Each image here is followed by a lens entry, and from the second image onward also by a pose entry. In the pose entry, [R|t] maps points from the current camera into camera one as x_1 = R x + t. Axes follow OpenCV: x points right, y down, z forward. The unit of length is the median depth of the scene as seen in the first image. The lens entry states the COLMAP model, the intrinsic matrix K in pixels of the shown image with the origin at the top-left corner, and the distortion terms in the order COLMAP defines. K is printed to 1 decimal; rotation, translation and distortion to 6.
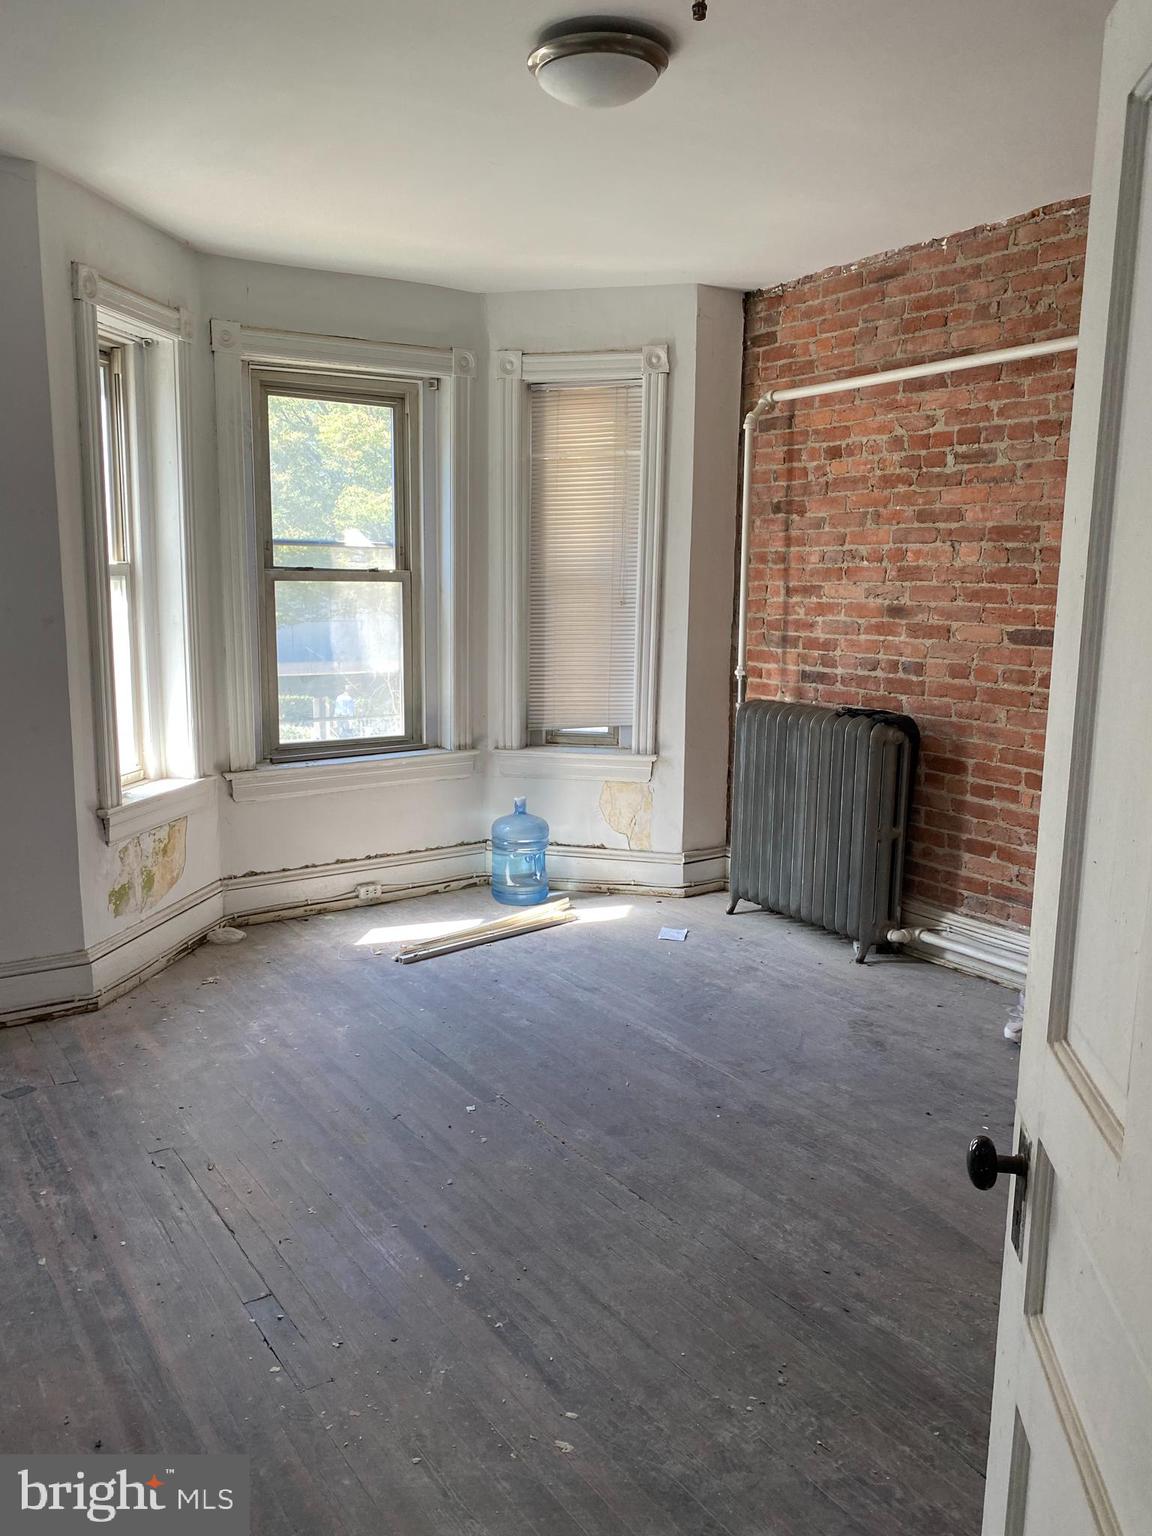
lens RADIAL K [[1181.0, 0, 573.4], [0, 1181.0, 765.3], [0, 0, 1]] dist [0.060066, -0.126156]
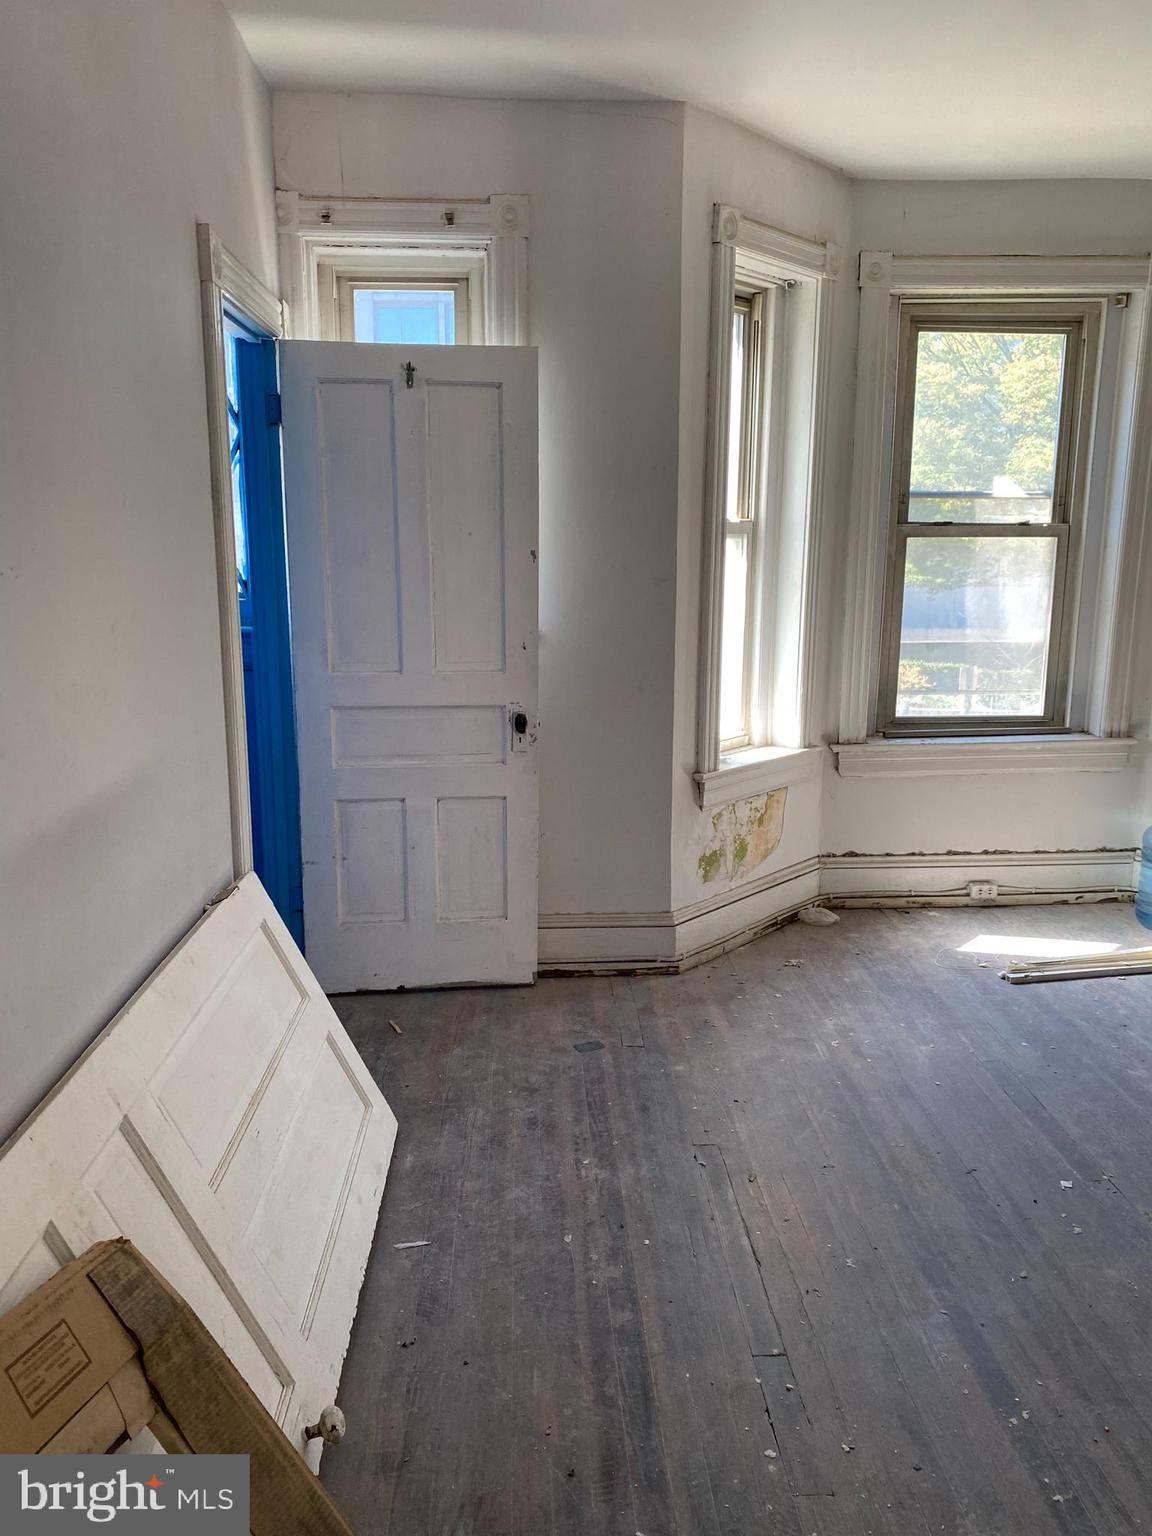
lens RADIAL K [[1181.0, 0, 573.4], [0, 1181.0, 765.3], [0, 0, 1]] dist [0.060066, -0.126156]
pose [[0.856311, 0.088946, -0.508744, 0.009584], [-0.073760, 0.996023, 0.049986, -0.009415], [0.511167, -0.005279, 0.859465, 0.099416]]
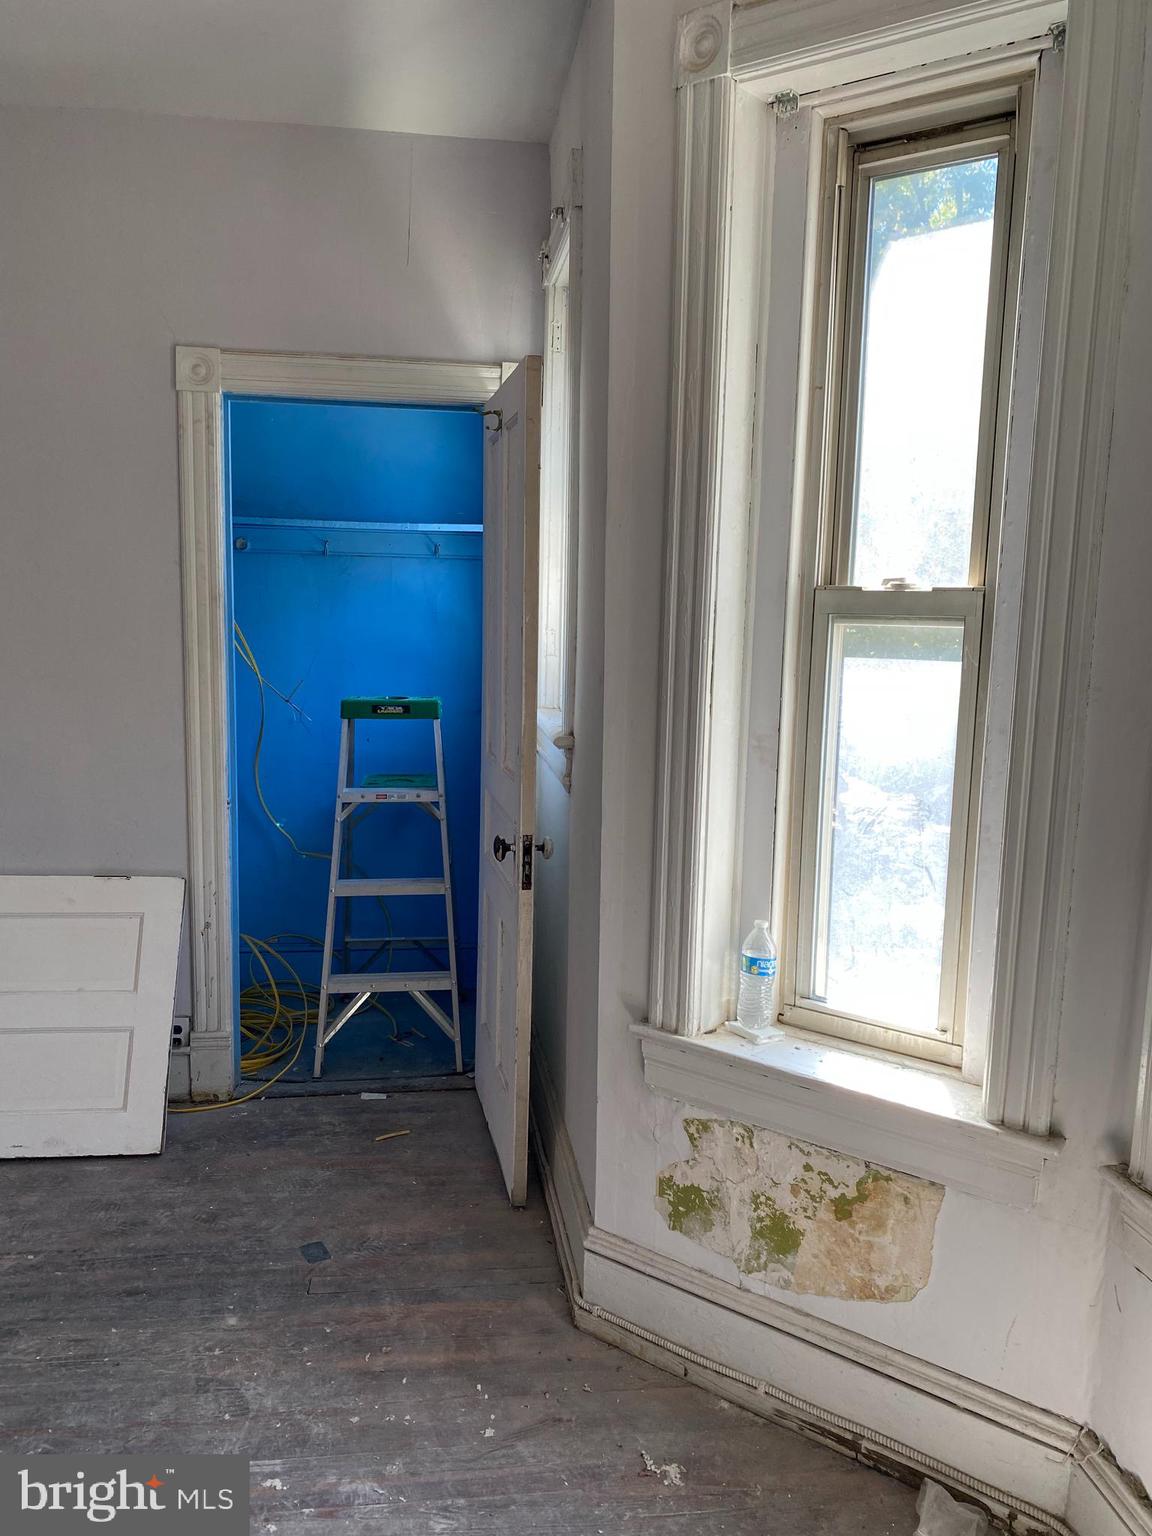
lens RADIAL K [[1206.6, 0, 576.0], [0, 1206.6, 768.0], [0, 0, 1]] dist [-0.002613, 0.000939]
pose [[-0.445340, 0.104868, -0.889199, 0.099045], [-0.173794, 0.964105, 0.200744, -0.168997], [0.878333, 0.243936, -0.411128, 1.066334]]
